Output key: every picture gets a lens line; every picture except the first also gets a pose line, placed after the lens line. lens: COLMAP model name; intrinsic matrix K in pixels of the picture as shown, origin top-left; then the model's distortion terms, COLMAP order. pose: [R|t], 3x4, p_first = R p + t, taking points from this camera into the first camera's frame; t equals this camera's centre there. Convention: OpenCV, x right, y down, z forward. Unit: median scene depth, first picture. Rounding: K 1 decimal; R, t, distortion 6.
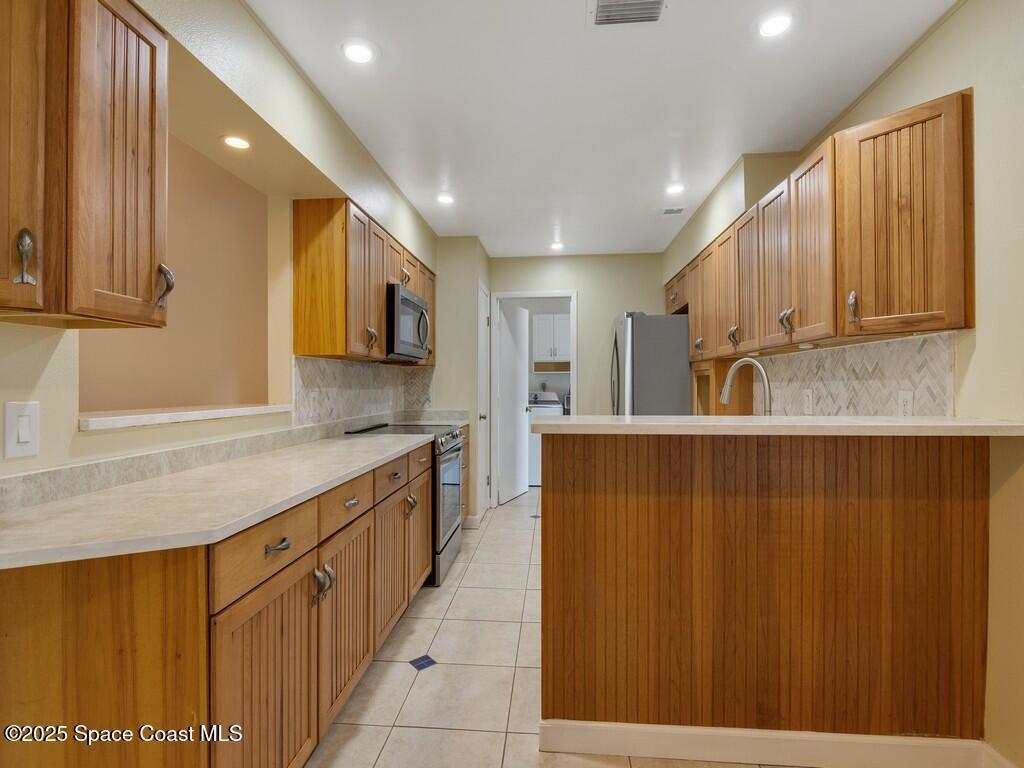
lens RADIAL K [[505.2, 0, 507.9], [0, 505.2, 384.9], [0, 0, 1]] dist [-0.012860, -0.000141]
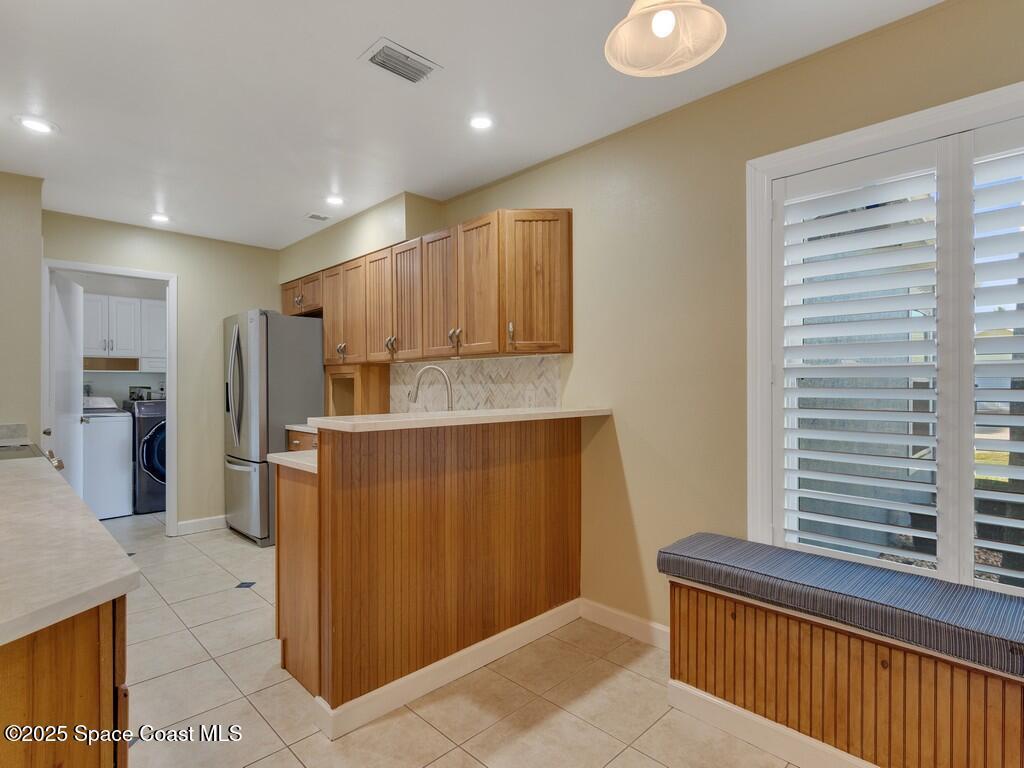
lens RADIAL K [[535.1, 0, 512.0], [0, 535.1, 384.0], [0, 0, 1]] dist [0.003397, 0.000795]
pose [[0.642456, 0.004530, 0.766309, -0.496937], [0.000434, 0.999980, -0.006275, 0.000971], [-0.766323, 0.004364, 0.642441, 0.002763]]
